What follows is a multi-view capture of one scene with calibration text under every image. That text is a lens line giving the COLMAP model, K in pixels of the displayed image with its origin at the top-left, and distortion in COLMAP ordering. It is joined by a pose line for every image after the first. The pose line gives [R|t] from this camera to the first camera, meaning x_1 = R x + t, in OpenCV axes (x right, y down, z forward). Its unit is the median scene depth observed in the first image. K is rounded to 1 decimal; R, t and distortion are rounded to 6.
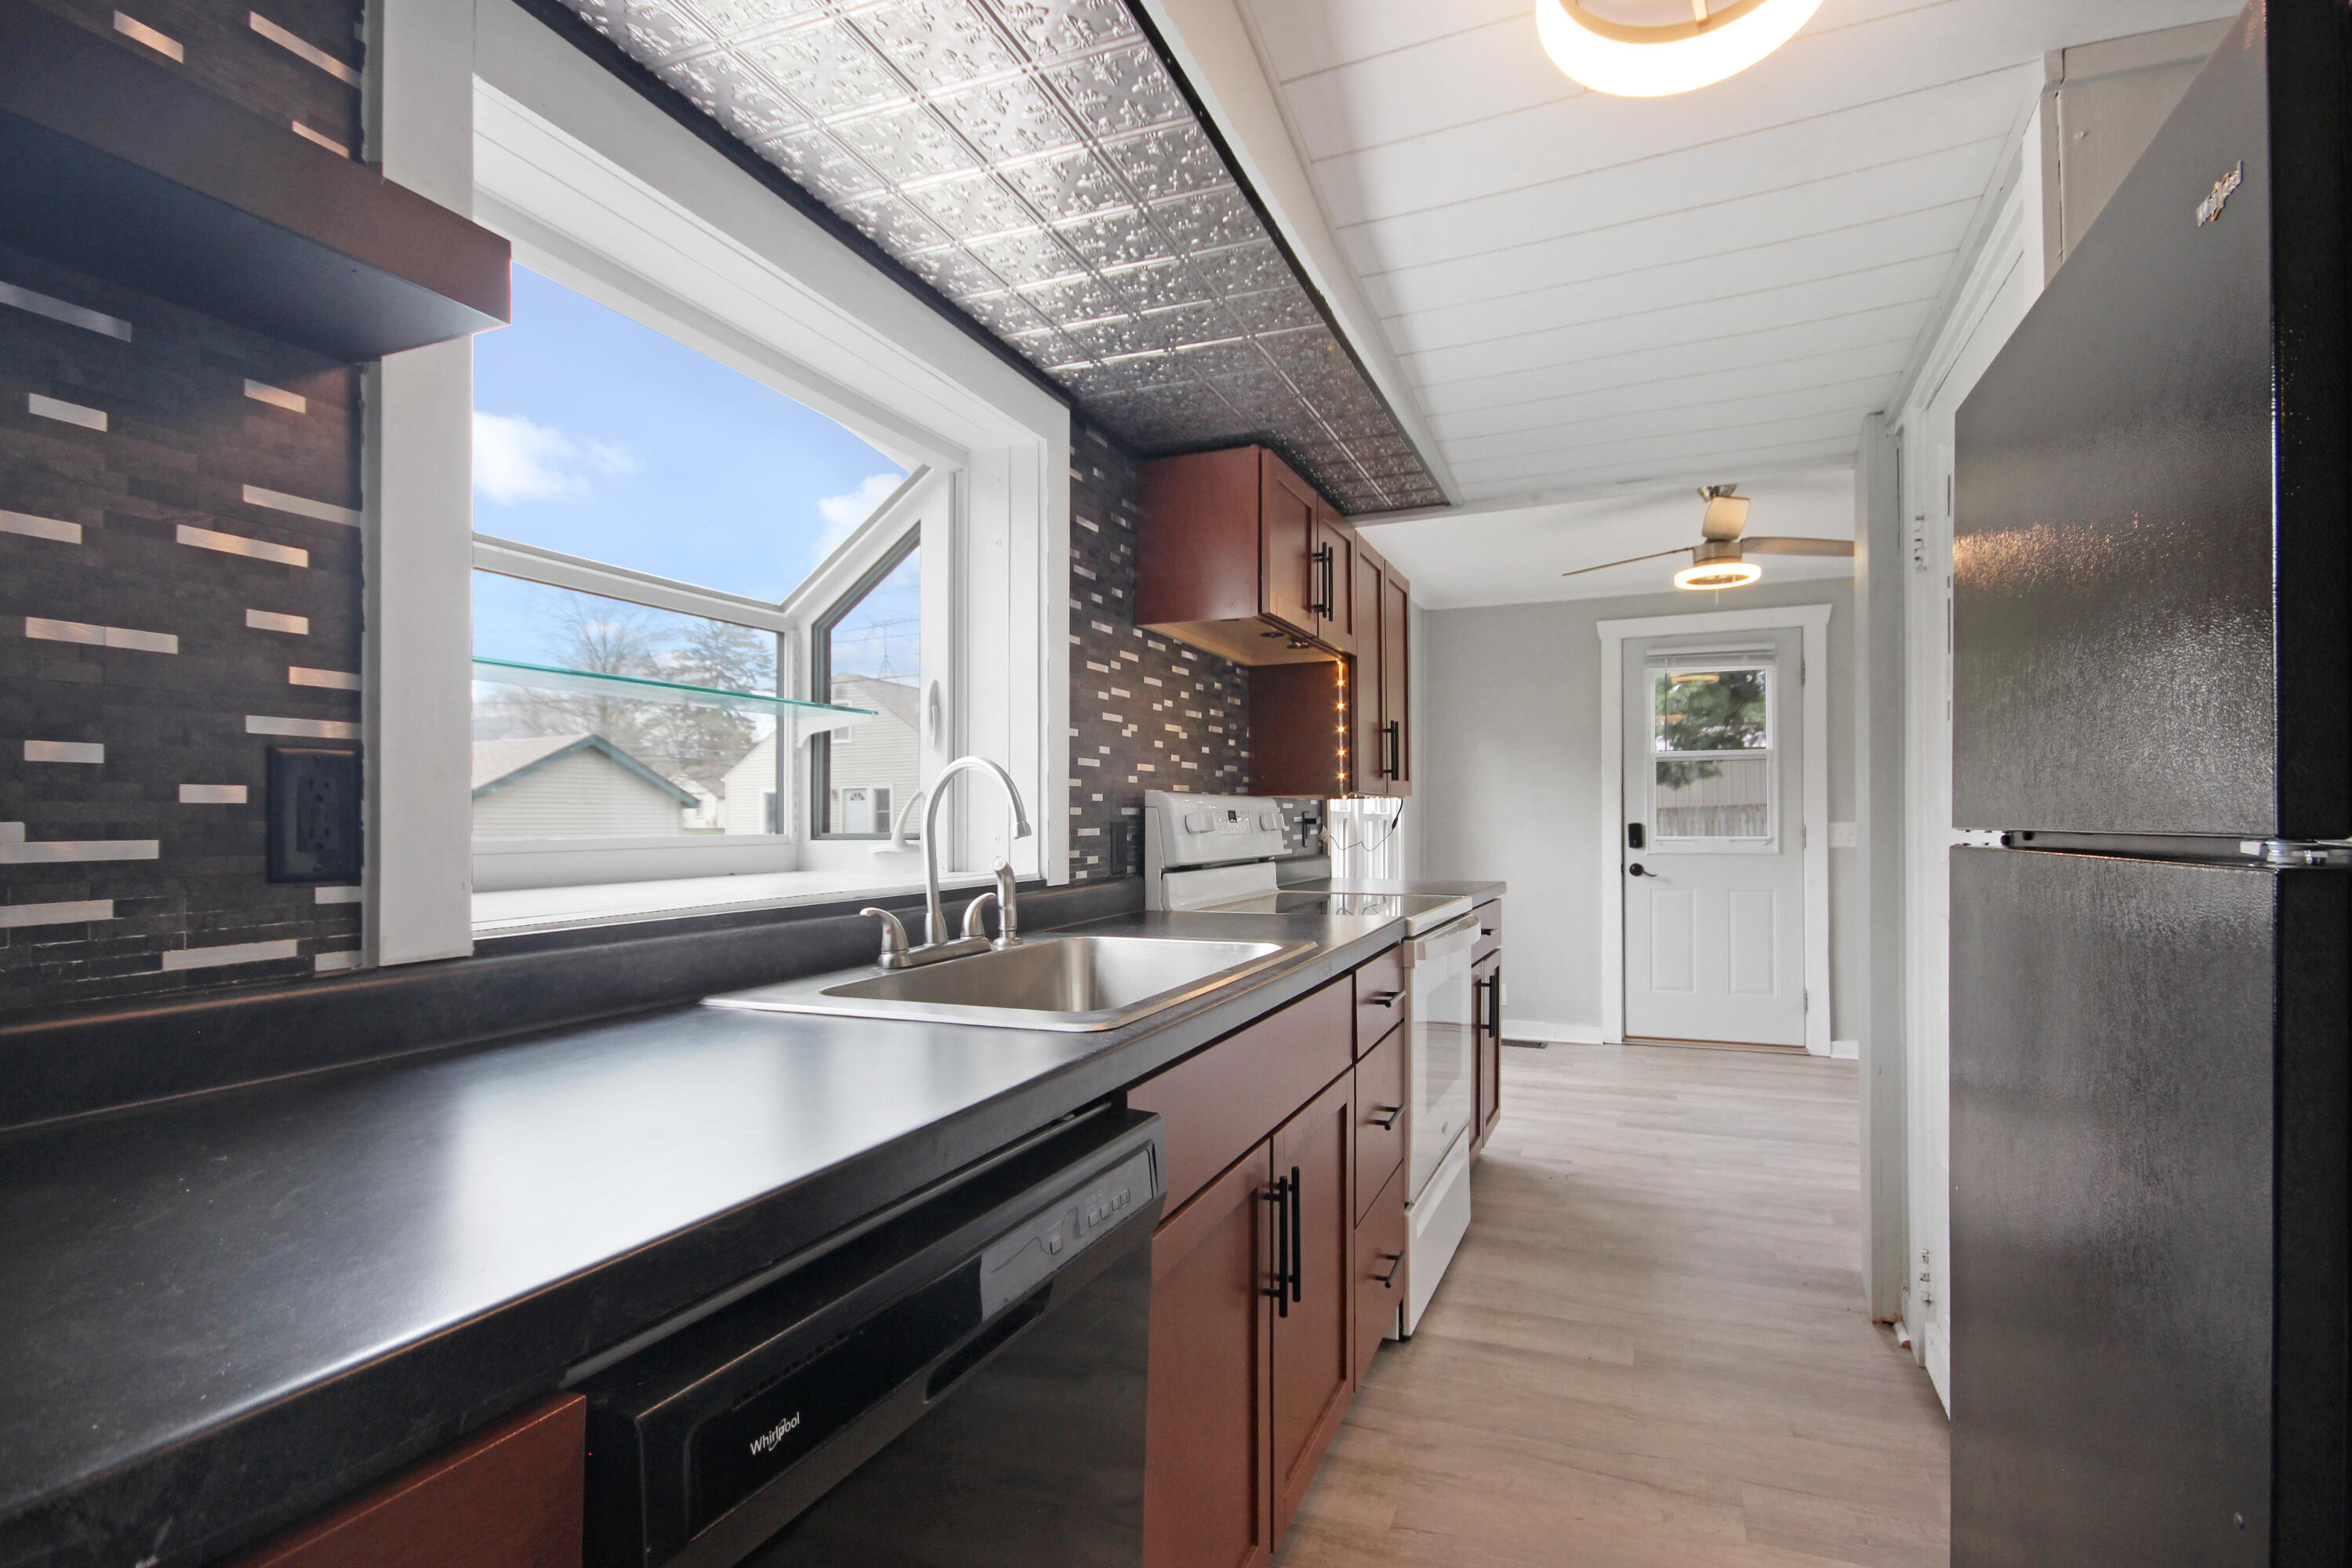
lens RADIAL K [[1160.1, 0, 1179.1], [0, 1160.1, 824.8], [0, 0, 1]] dist [-0.000462, -0.000007]
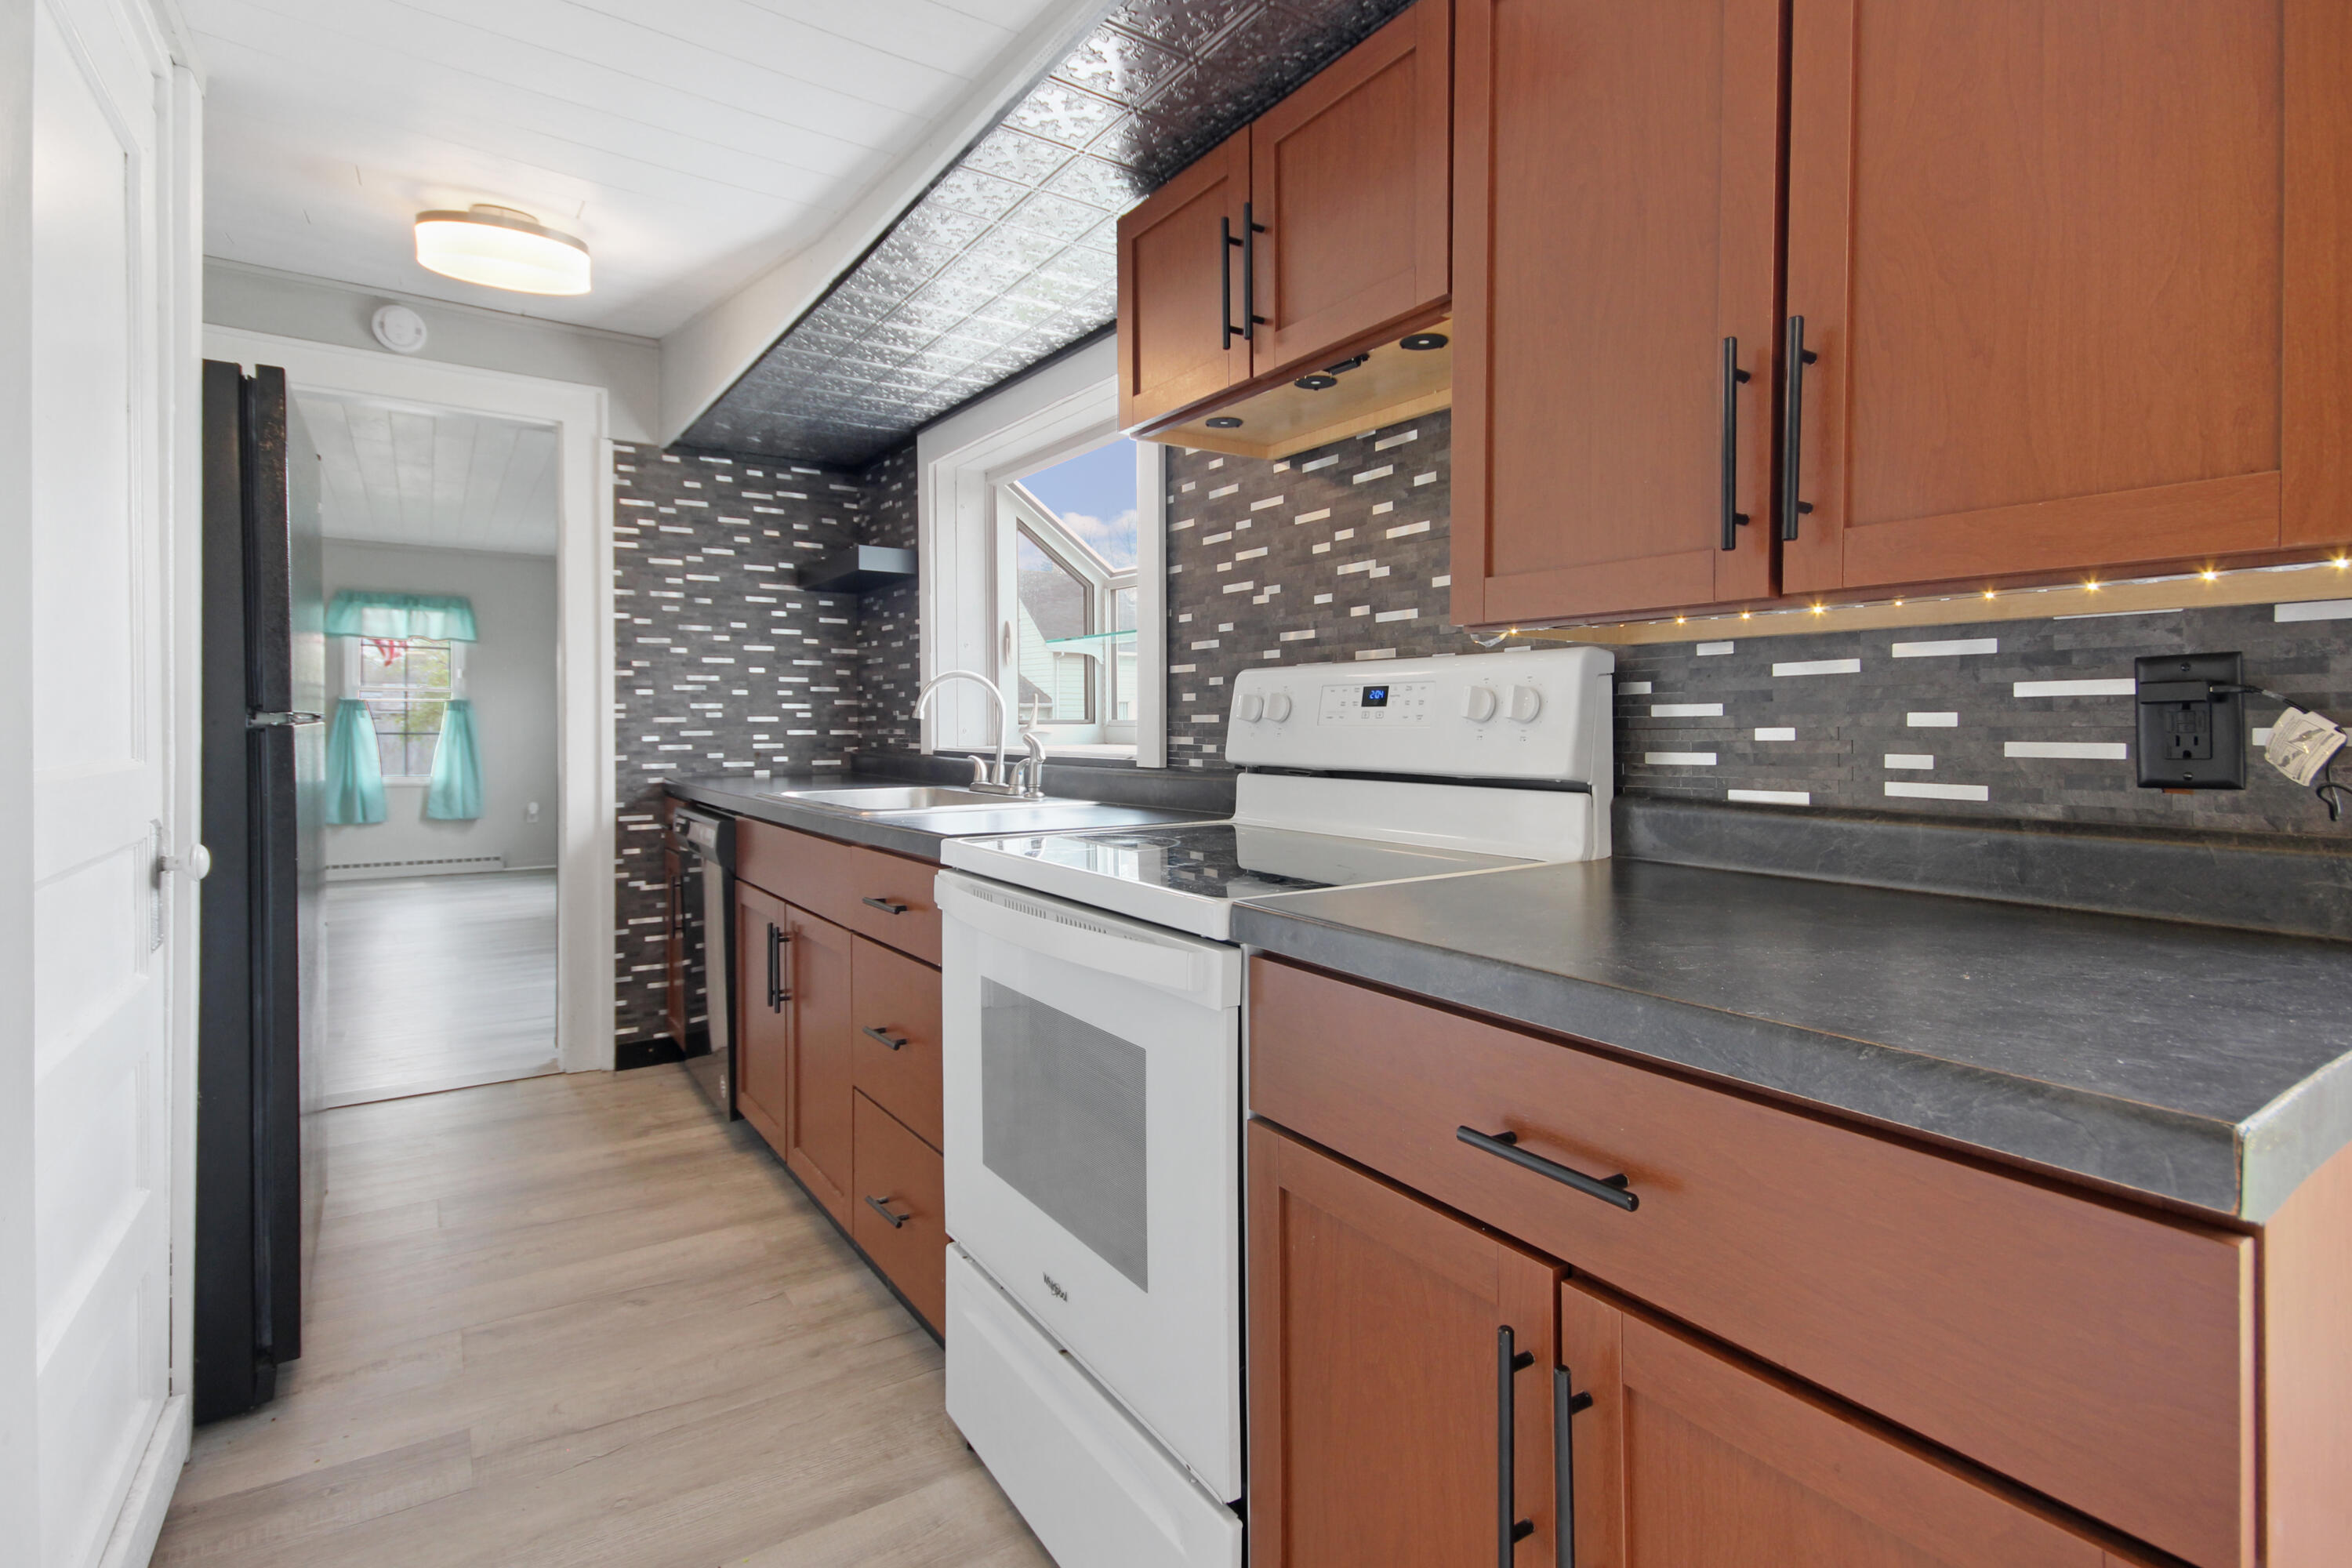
lens RADIAL K [[1130.4, 0, 1173.4], [0, 1130.4, 711.5], [0, 0, 1]] dist [-0.000820, -0.000118]
pose [[-0.552995, 0.000529, -0.833185, 0.686203], [0.001015, 0.999999, -0.000039, 0.000219], [0.833184, -0.000867, -0.552995, 1.455128]]
